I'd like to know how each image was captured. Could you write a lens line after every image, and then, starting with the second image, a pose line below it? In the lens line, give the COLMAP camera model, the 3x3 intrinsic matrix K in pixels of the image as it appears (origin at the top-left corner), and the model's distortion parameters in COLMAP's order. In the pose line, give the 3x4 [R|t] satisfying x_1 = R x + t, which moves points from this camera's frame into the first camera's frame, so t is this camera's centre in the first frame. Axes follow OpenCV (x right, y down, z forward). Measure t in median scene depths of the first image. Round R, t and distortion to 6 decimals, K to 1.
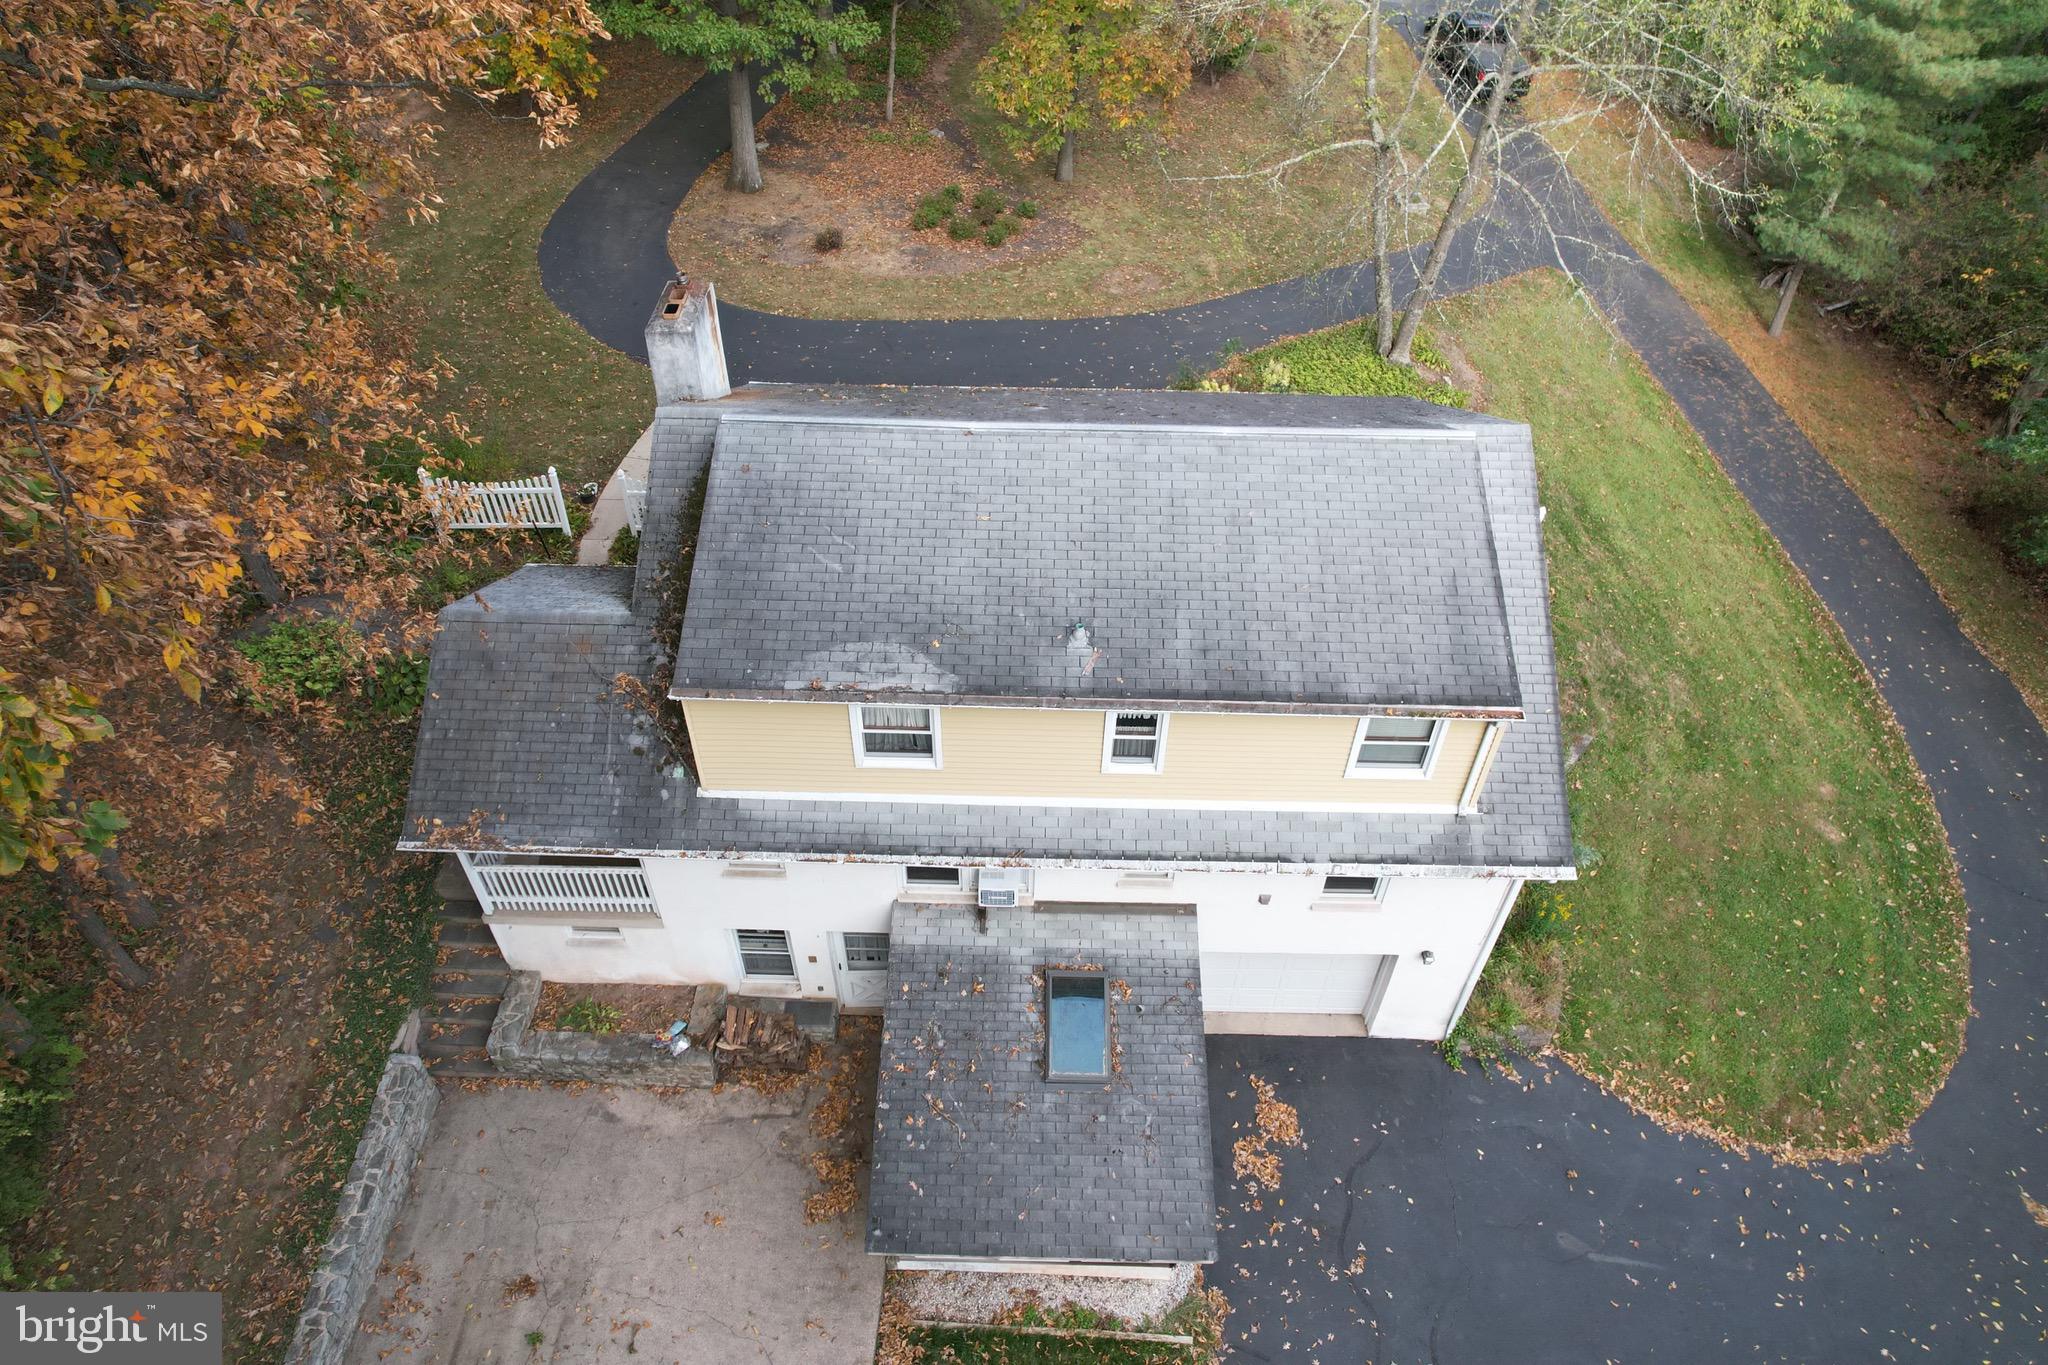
lens RADIAL K [[1310.6, 0, 1022.3], [0, 1310.6, 685.1], [0, 0, 1]] dist [-0.072109, 0.065907]
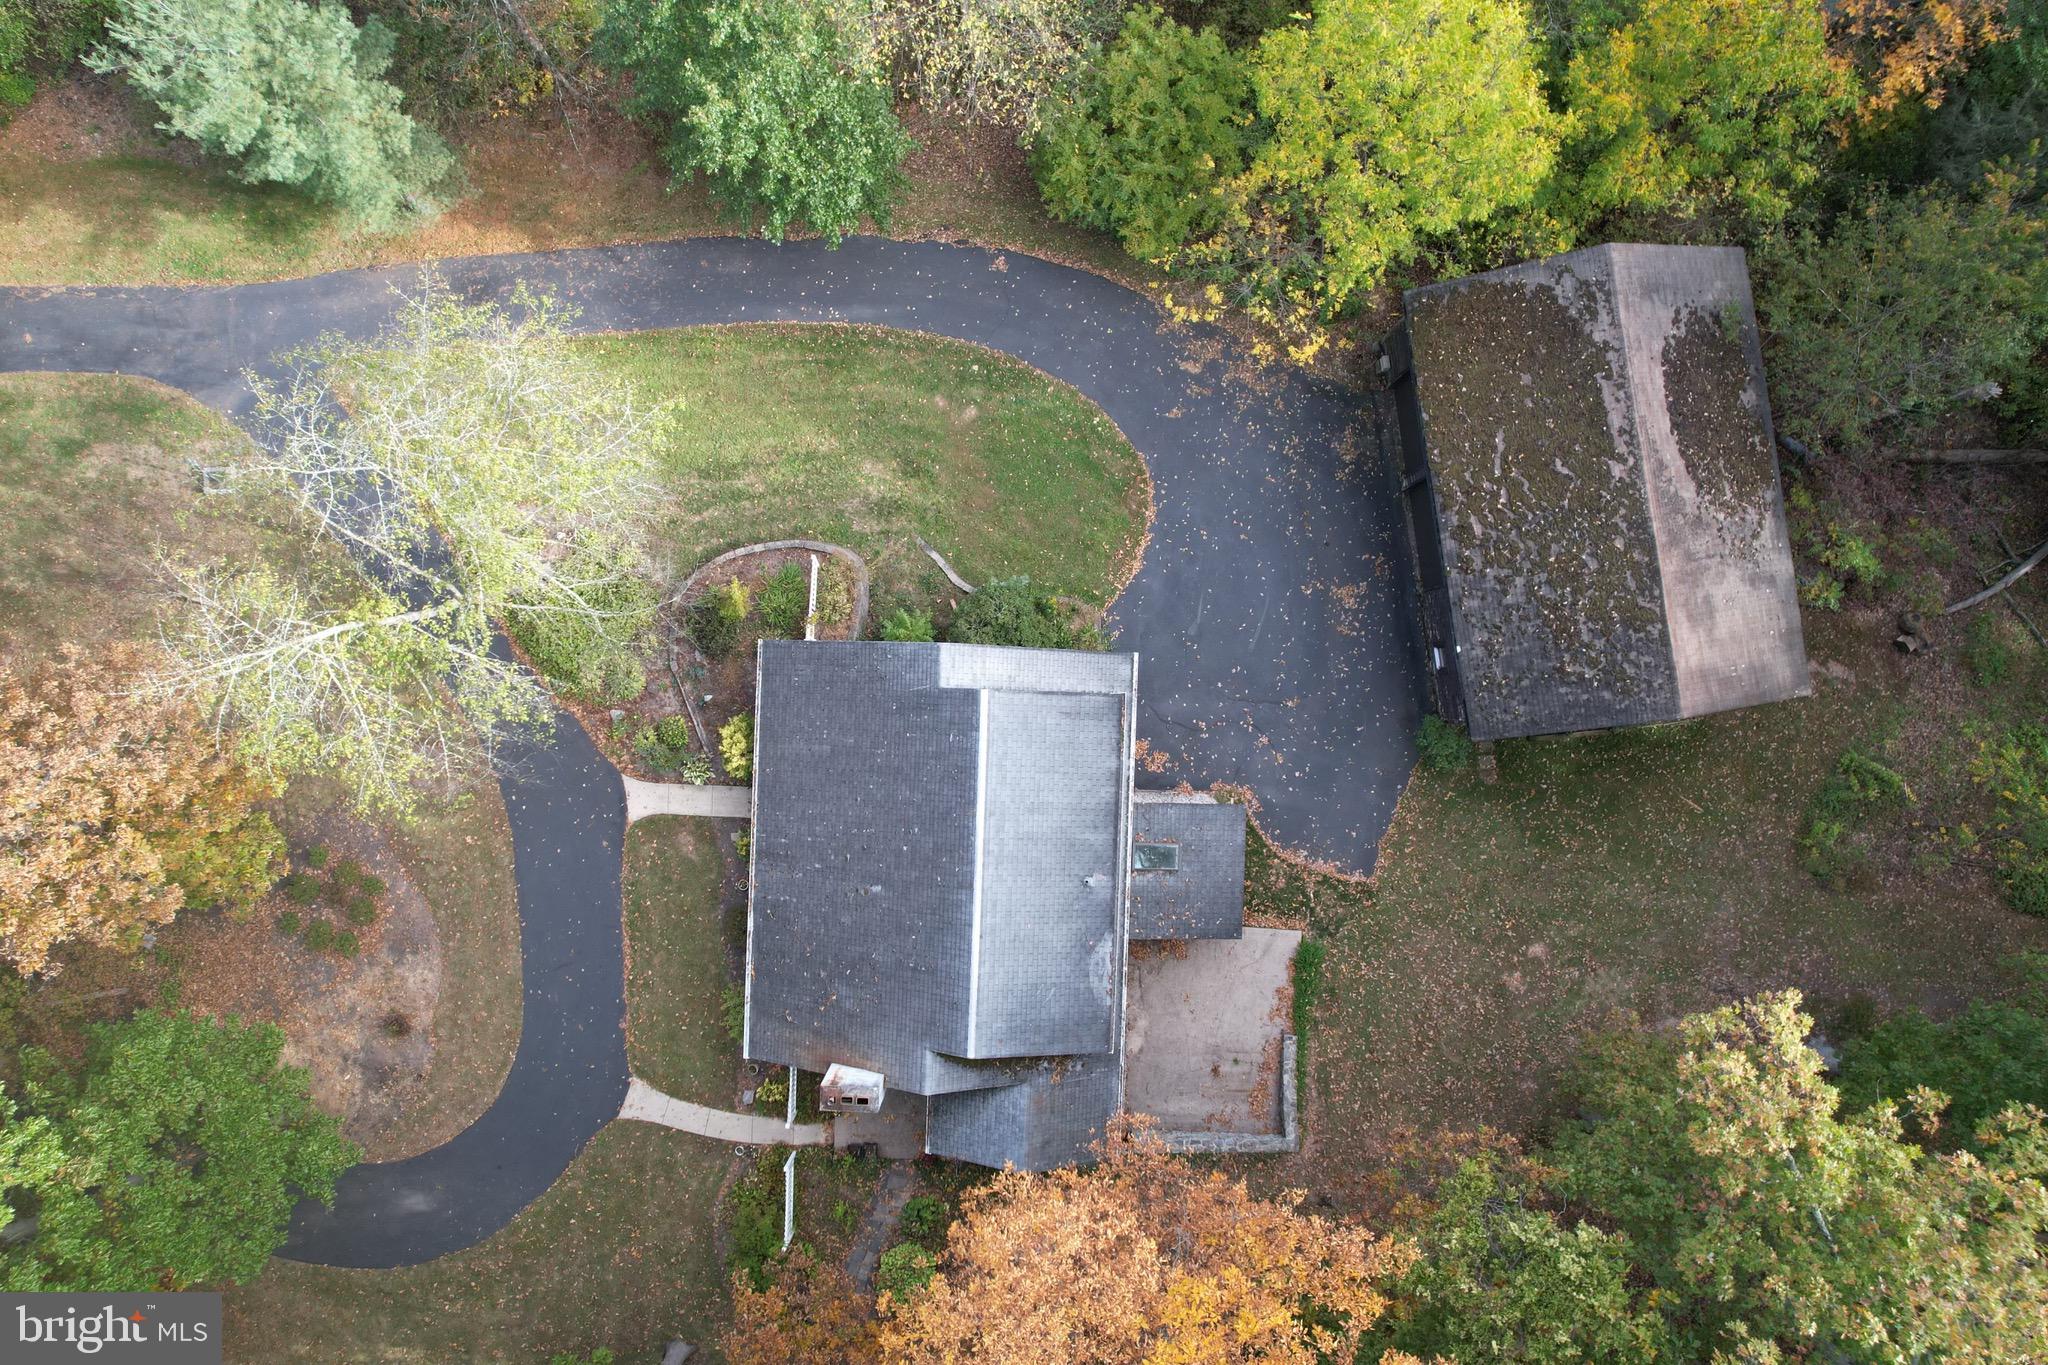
lens RADIAL K [[1310.6, 0, 1018.0], [0, 1310.6, 690.3], [0, 0, 1]] dist [-0.072109, 0.065907]
pose [[0.015459, -0.999876, -0.002856, 0.323857], [0.699042, 0.008765, 0.715027, -1.501972], [-0.714914, -0.013050, 0.699091, -0.435084]]
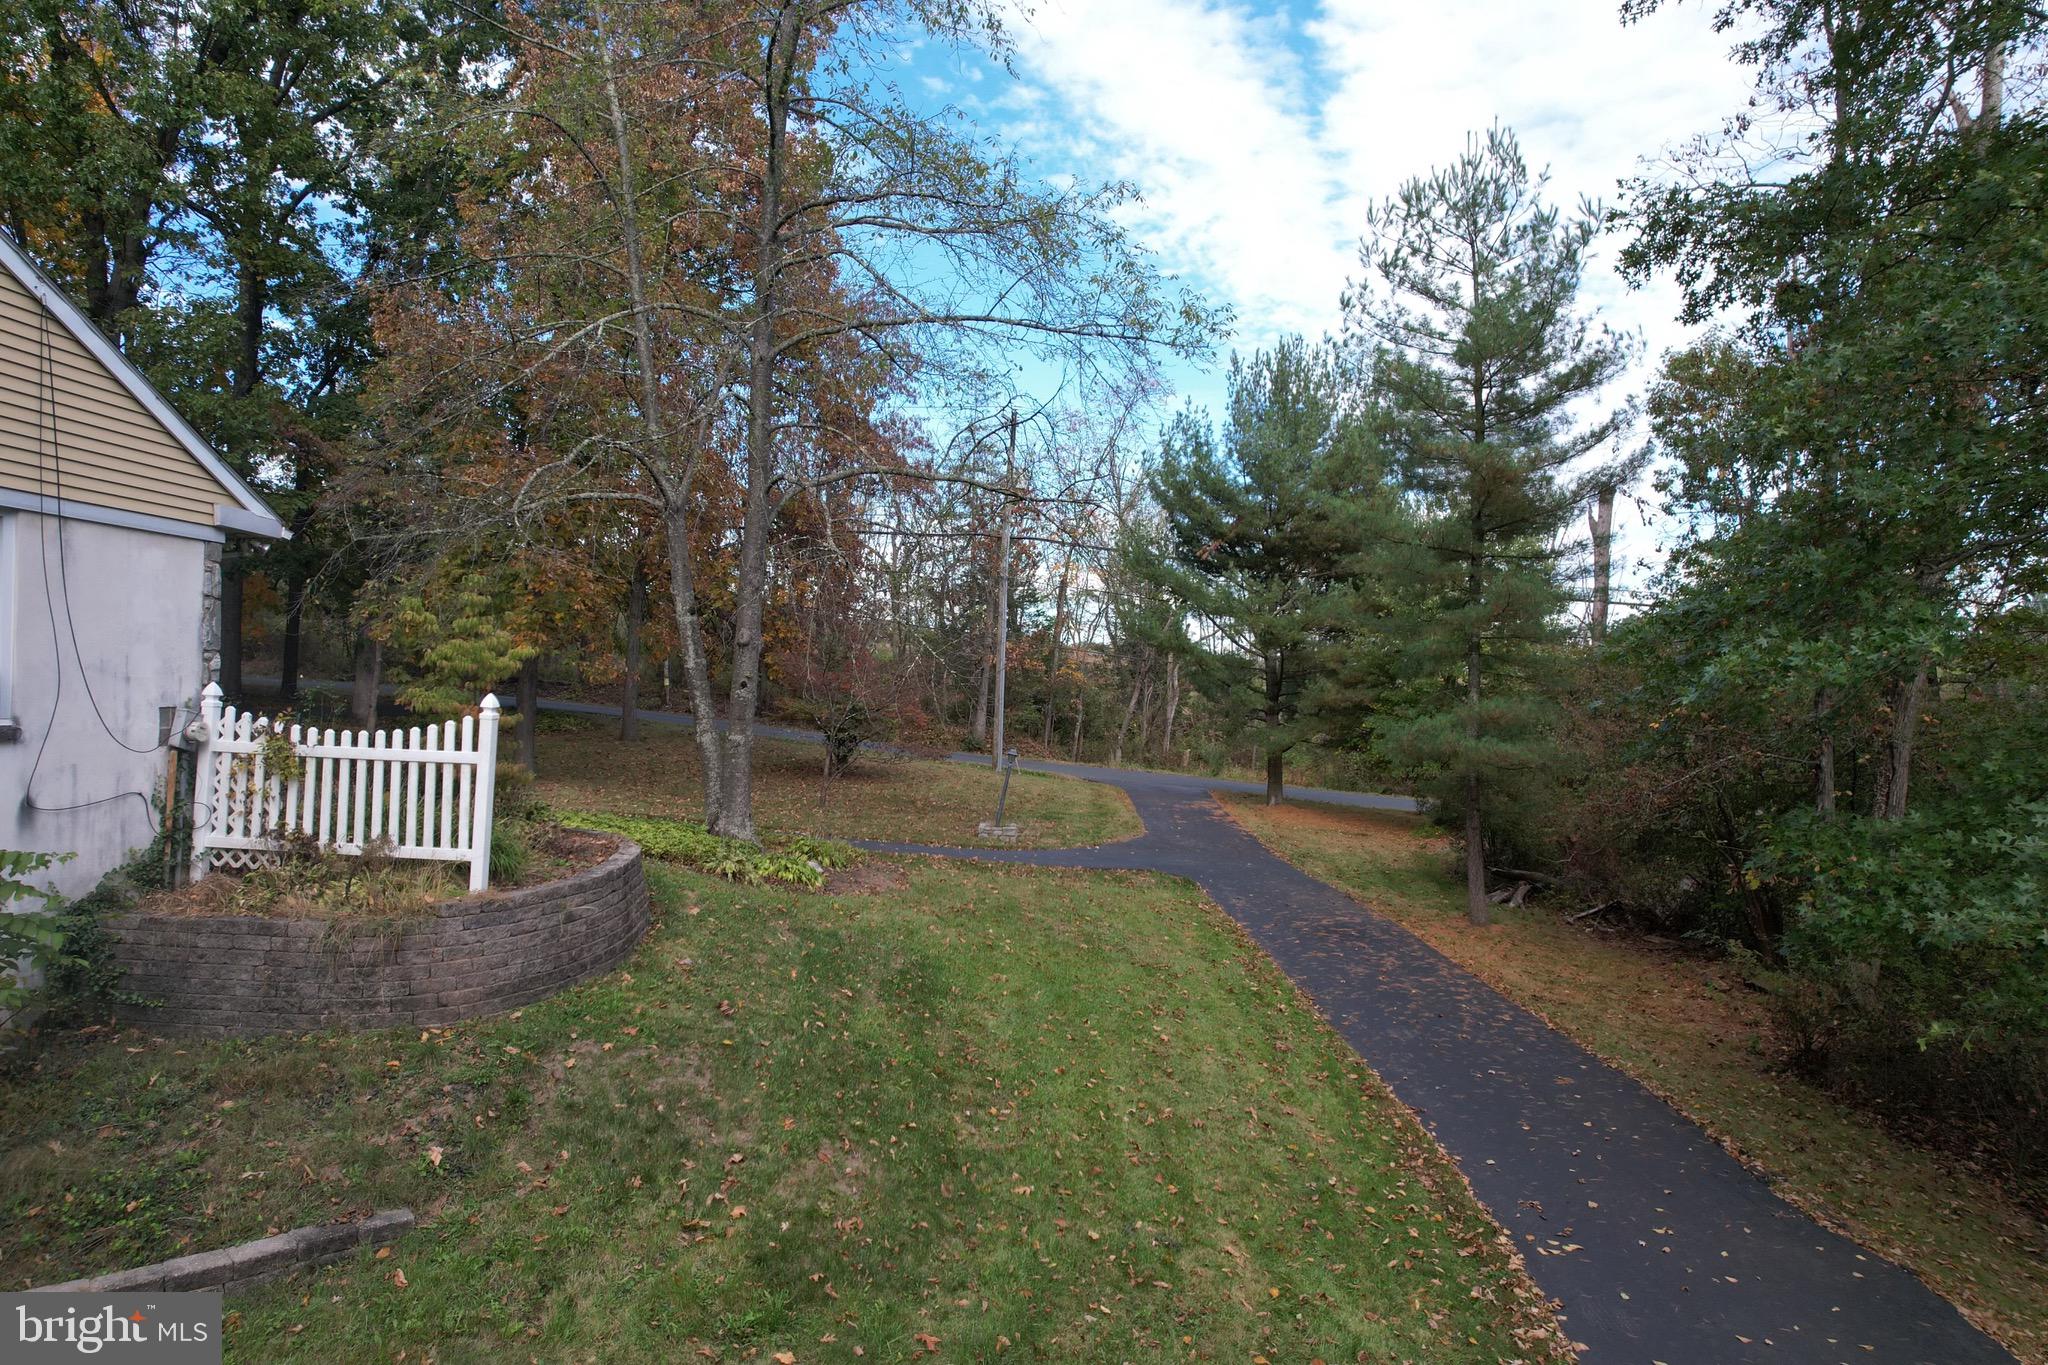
lens RADIAL K [[1310.6, 0, 1018.0], [0, 1310.6, 685.8], [0, 0, 1]] dist [-0.072109, 0.065907]
pose [[0.997918, -0.003835, -0.064377, 0.816627], [-0.042759, 0.707933, -0.704985, 0.220304], [0.048278, 0.706270, 0.706295, 0.928449]]
